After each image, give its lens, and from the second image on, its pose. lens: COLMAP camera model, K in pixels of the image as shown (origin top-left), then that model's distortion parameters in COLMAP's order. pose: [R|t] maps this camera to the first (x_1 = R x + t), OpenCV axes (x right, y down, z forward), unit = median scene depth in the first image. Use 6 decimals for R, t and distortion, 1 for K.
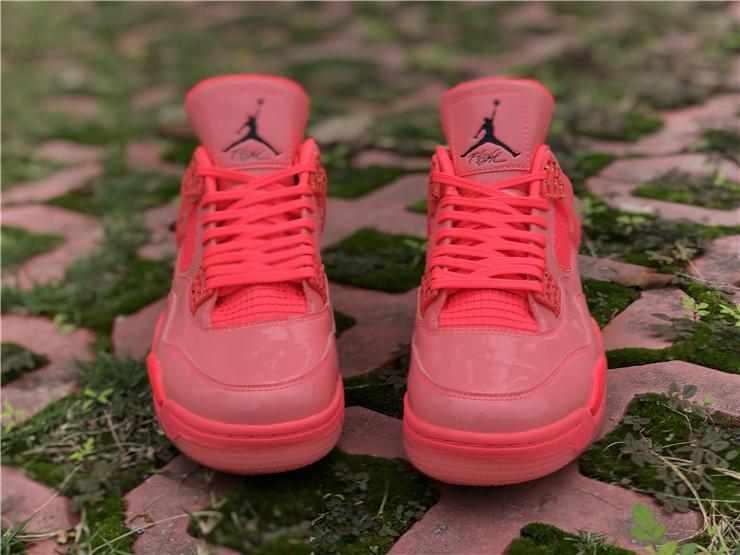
lens RADIAL K [[1074.3, 0, 370.0], [0, 1074.3, 277.5], [0, 0, 1]] dist [0.005676, -0.041784]
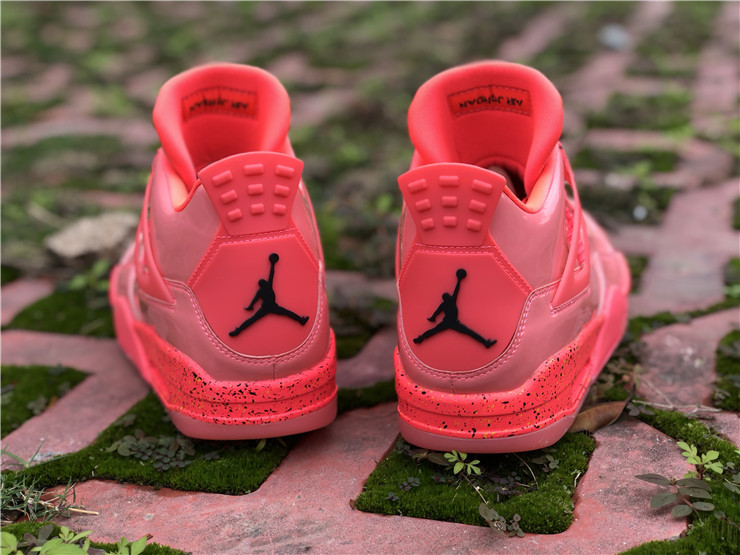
lens RADIAL K [[1074.3, 0, 370.0], [0, 1074.3, 277.5], [0, 0, 1]] dist [0.005676, -0.041784]
pose [[0.961707, -0.112349, 0.249997, -0.052111], [0.127081, 0.990937, -0.043535, -0.079911], [-0.242840, 0.073638, 0.967267, 0.374580]]
